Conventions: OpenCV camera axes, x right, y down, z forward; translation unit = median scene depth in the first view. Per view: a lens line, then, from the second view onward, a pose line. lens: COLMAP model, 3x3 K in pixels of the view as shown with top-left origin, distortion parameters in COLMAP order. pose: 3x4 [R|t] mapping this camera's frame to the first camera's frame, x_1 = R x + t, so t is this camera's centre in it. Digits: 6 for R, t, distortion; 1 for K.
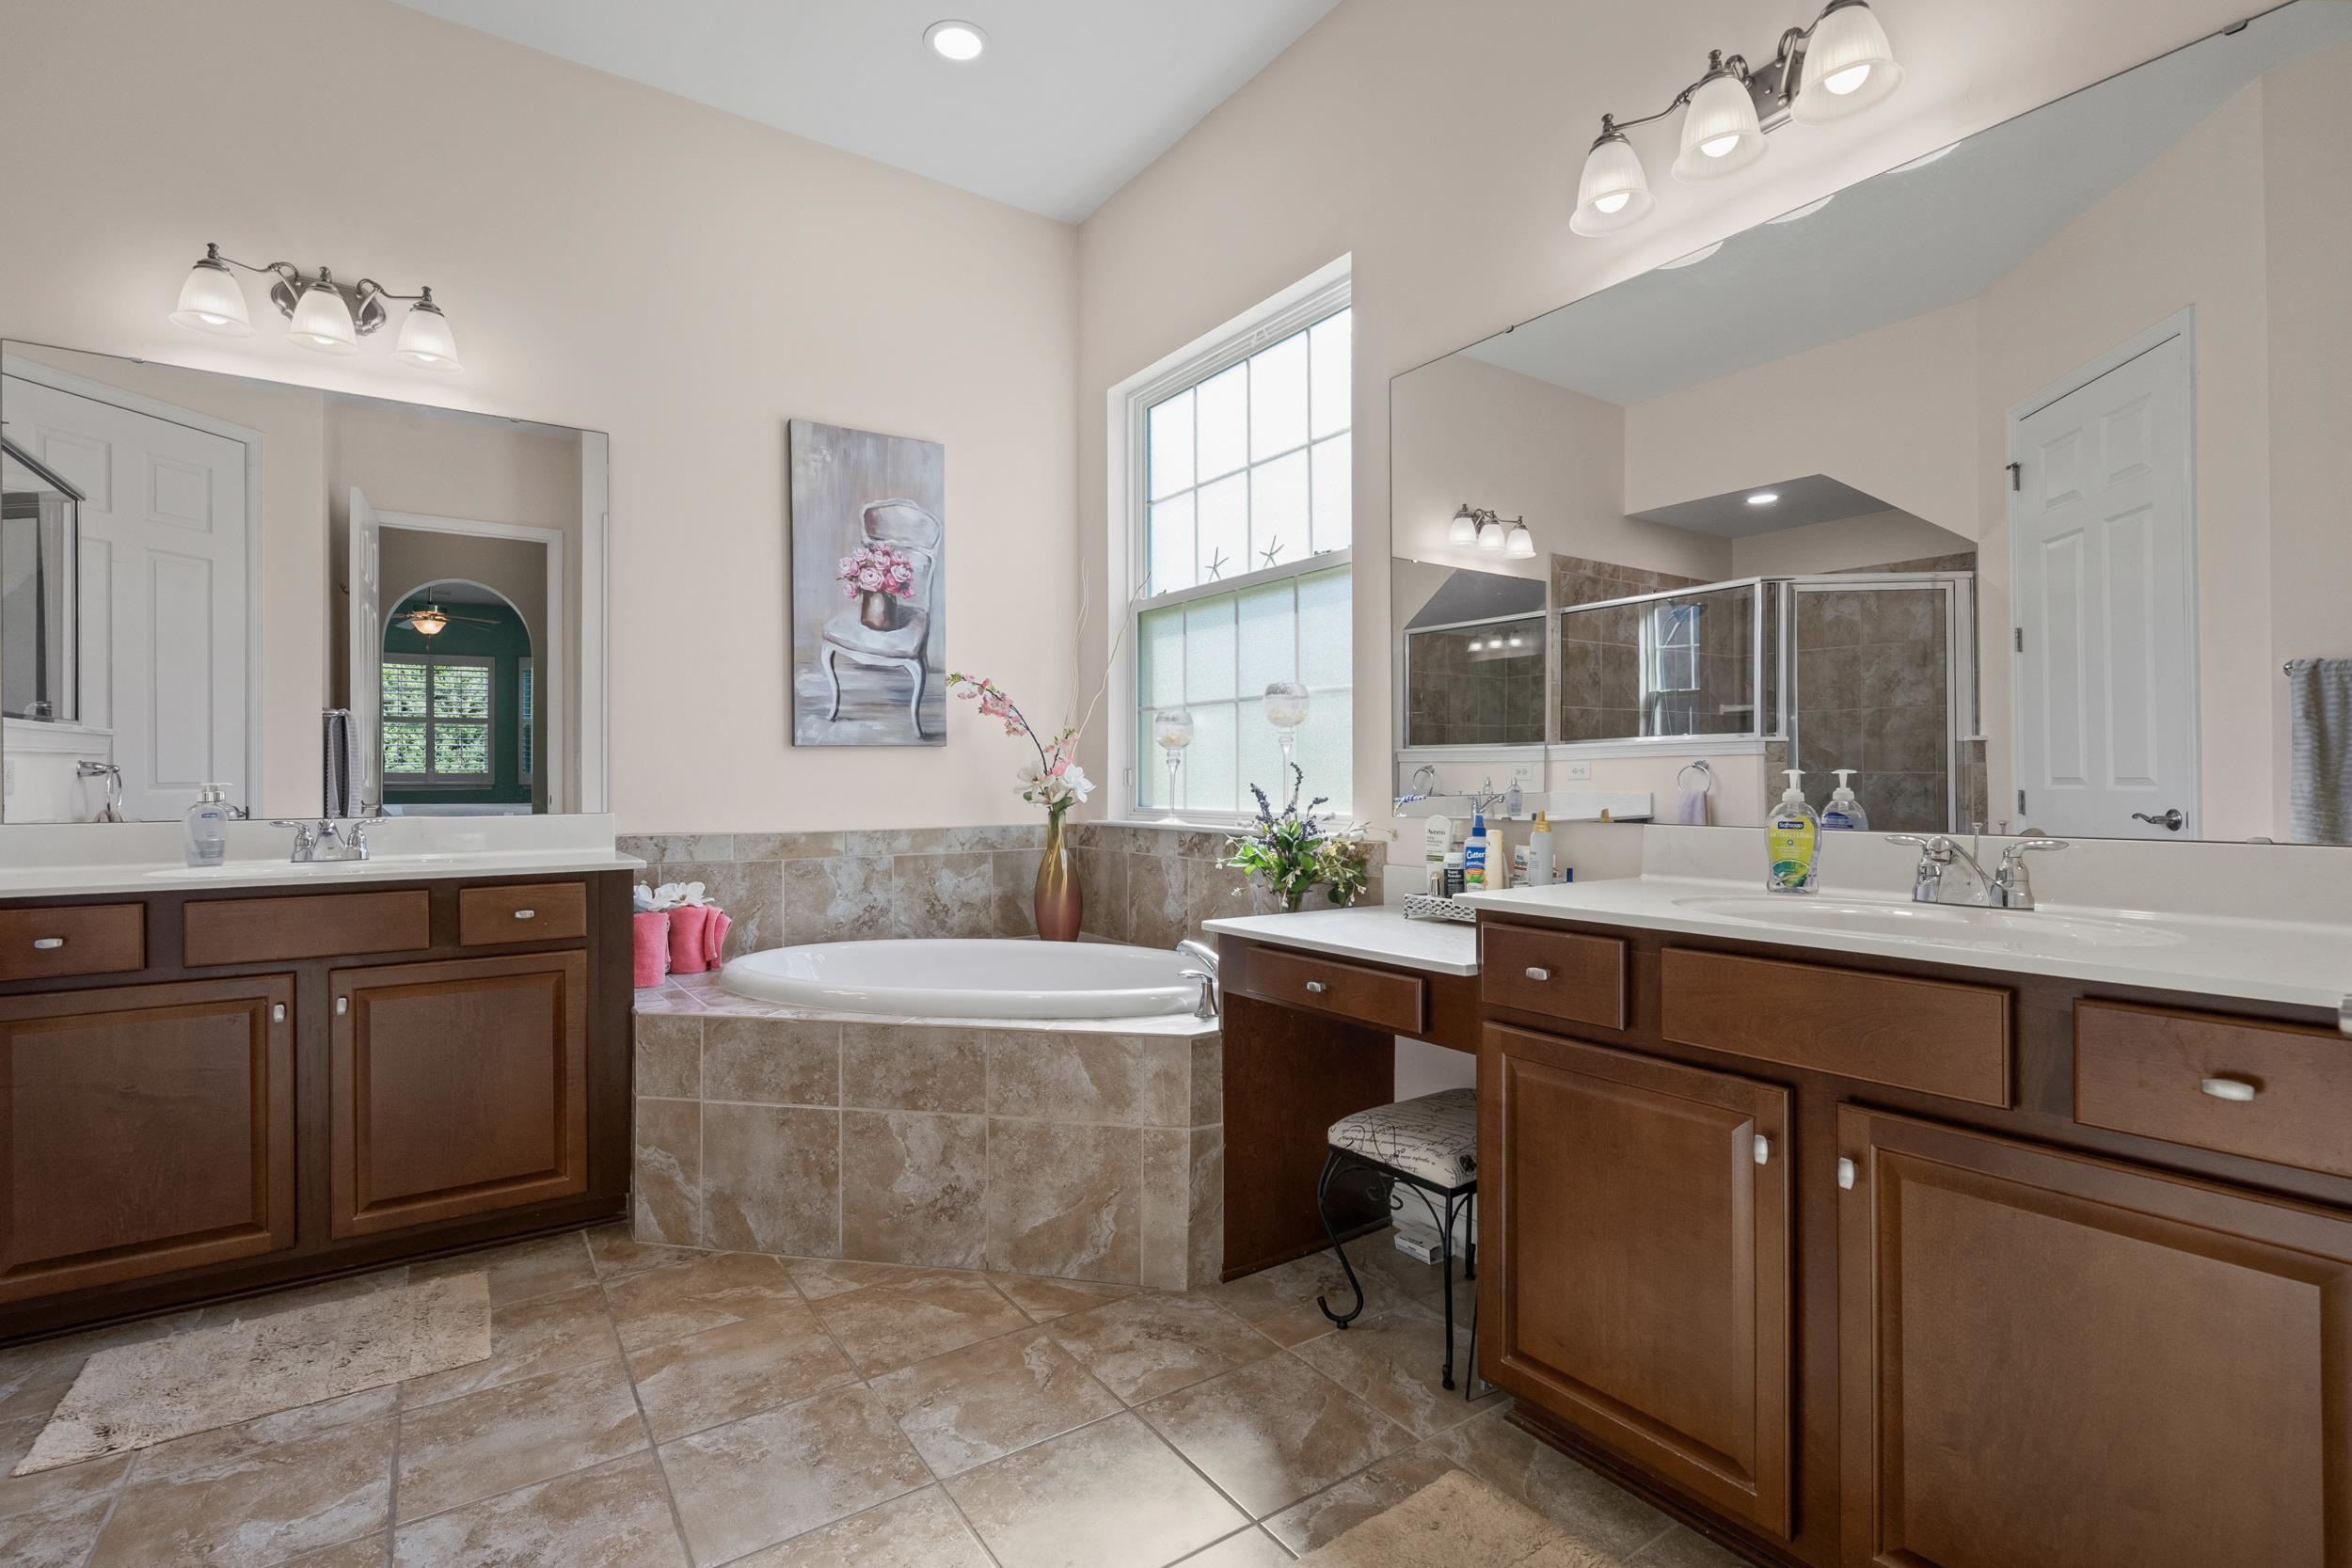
lens RADIAL K [[1110.0, 0, 1177.3], [0, 1110.0, 773.0], [0, 0, 1]] dist [0.000565, -0.000775]
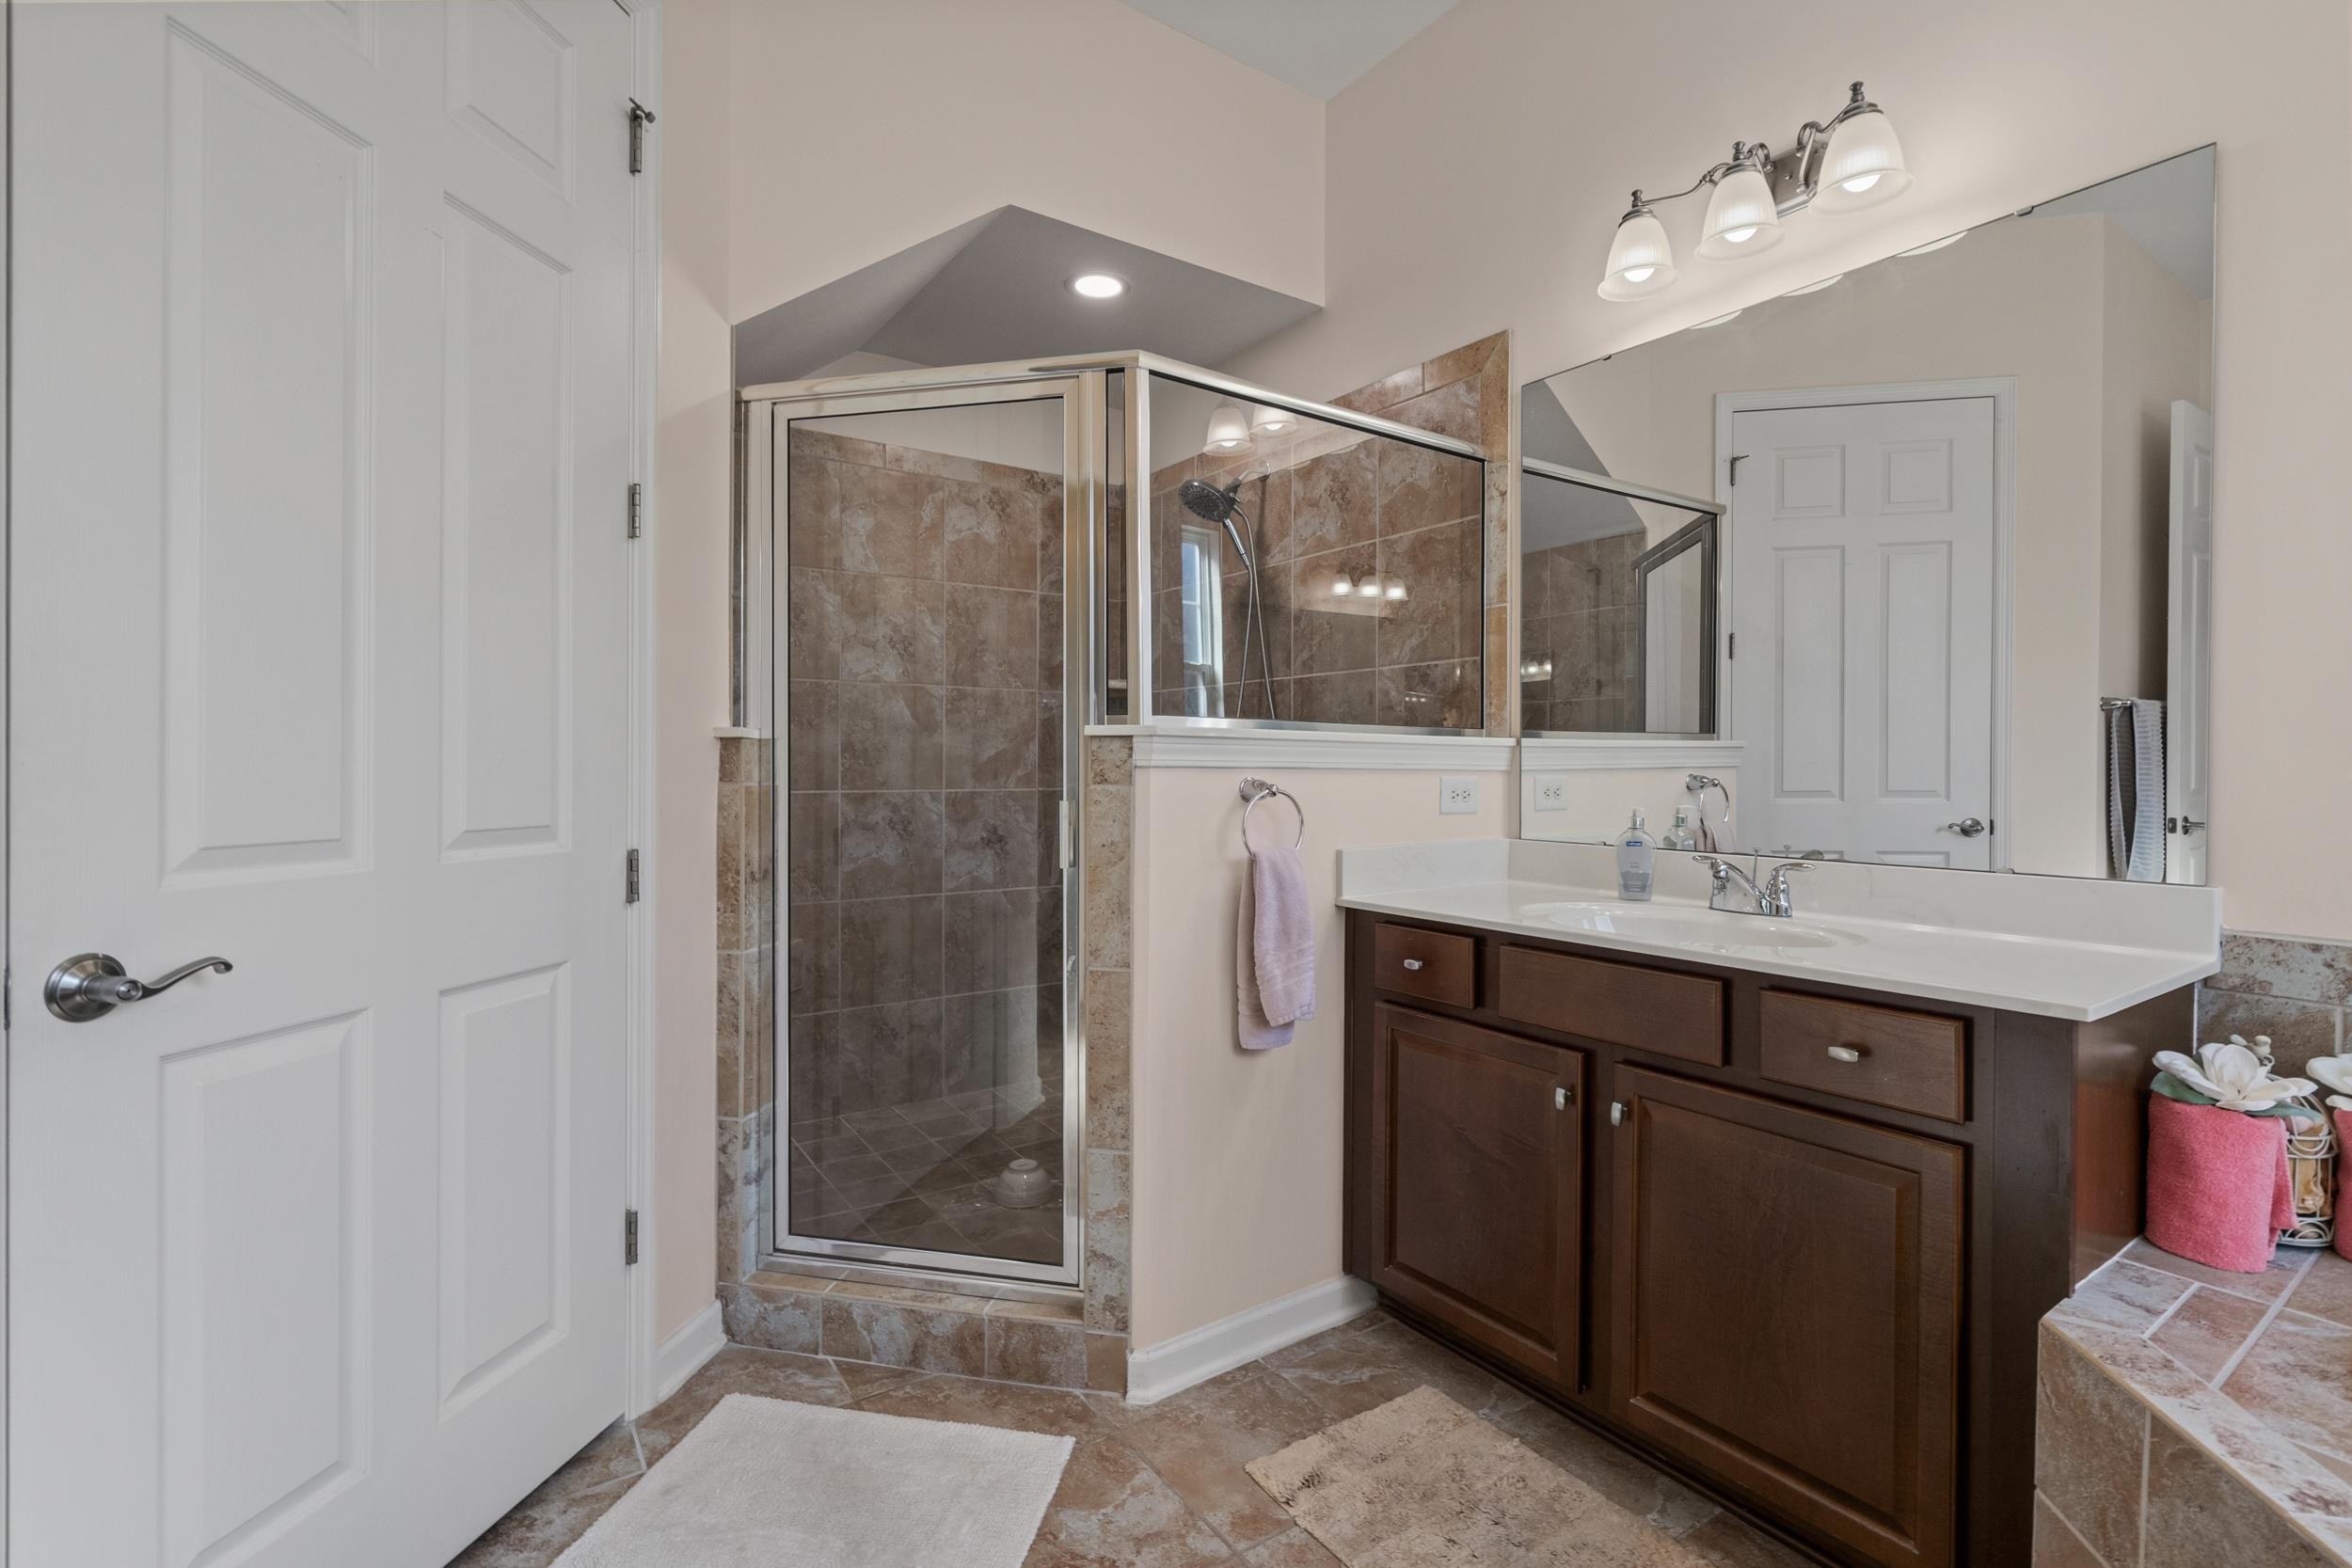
lens RADIAL K [[1110.0, 0, 1177.1], [0, 1110.0, 784.1], [0, 0, 1]] dist [0.000565, -0.000775]
pose [[0.026877, 0.022555, -0.999384, -0.007293], [-0.006915, 0.999726, 0.022377, -0.028514], [0.999615, 0.006309, 0.027026, 0.636391]]
